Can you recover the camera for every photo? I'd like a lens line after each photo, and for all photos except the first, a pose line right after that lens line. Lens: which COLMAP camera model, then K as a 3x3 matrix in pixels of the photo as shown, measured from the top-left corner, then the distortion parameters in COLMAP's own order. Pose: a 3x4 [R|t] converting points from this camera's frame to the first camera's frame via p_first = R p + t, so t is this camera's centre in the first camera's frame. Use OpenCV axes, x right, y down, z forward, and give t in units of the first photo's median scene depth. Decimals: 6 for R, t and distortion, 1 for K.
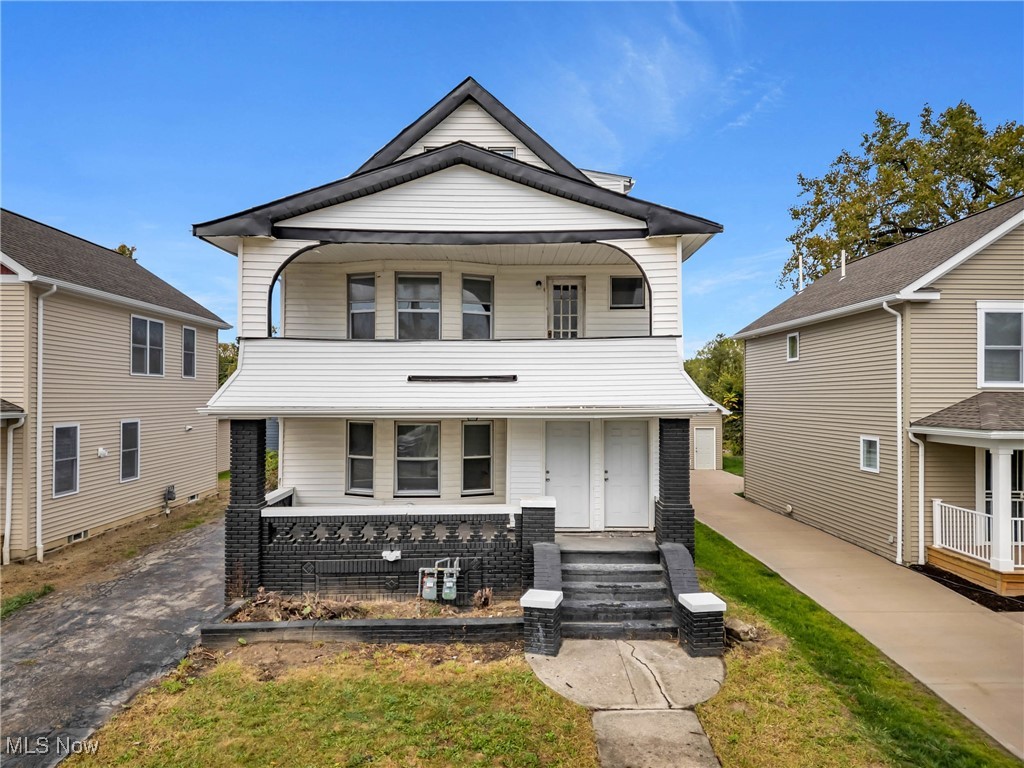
lens RADIAL K [[715.1, 0, 512.0], [0, 715.1, 384.0], [0, 0, 1]] dist [0.060773, -0.055895]
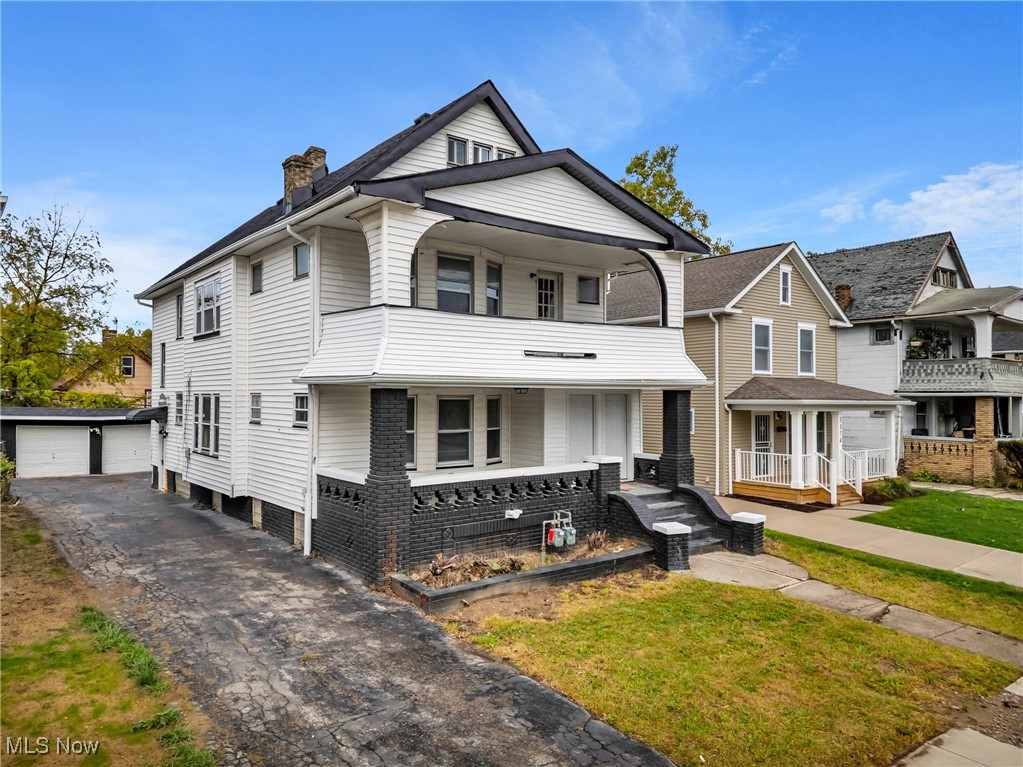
lens RADIAL K [[716.3, 0, 516.9], [0, 716.3, 374.9], [0, 0, 1]] dist [0.068583, -0.061489]
pose [[0.799857, 0.017578, 0.599933, -0.813254], [-0.012769, 0.999843, -0.012271, 0.039929], [-0.600054, 0.002154, 0.799956, 0.121607]]
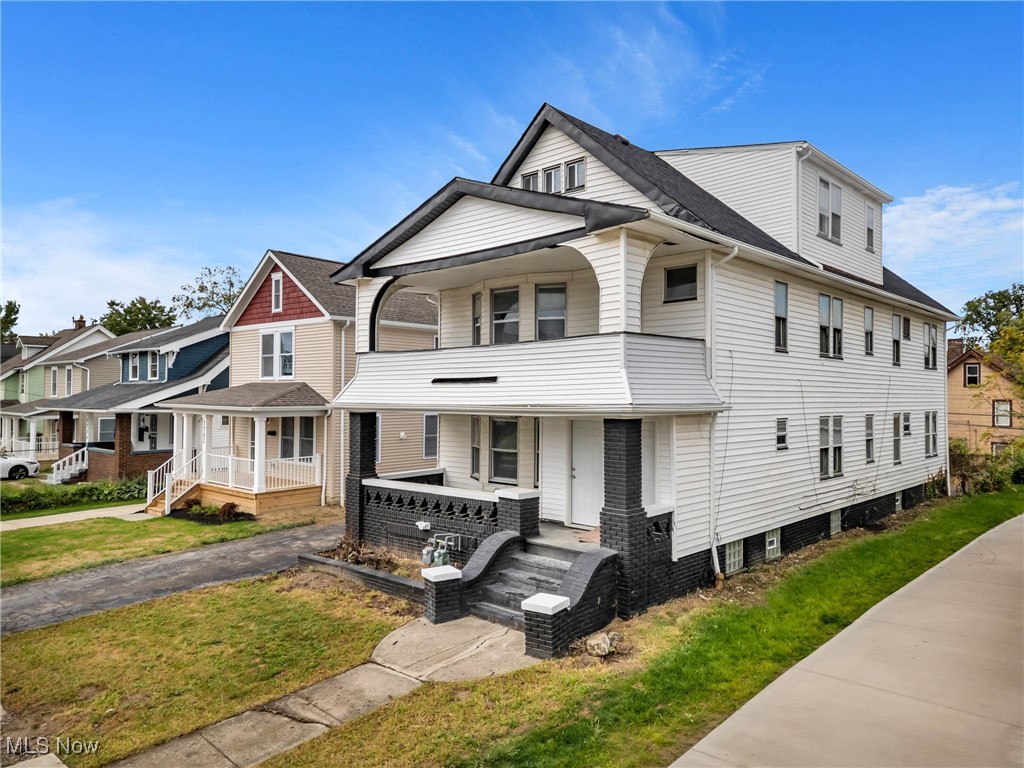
lens RADIAL K [[717.0, 0, 517.4], [0, 717.0, 375.4], [0, 0, 1]] dist [0.068583, -0.061489]
pose [[0.726673, -0.019204, -0.686715, 0.785441], [0.011442, 0.999809, -0.015852, 0.003878], [0.686888, 0.003662, 0.726754, 0.214065]]
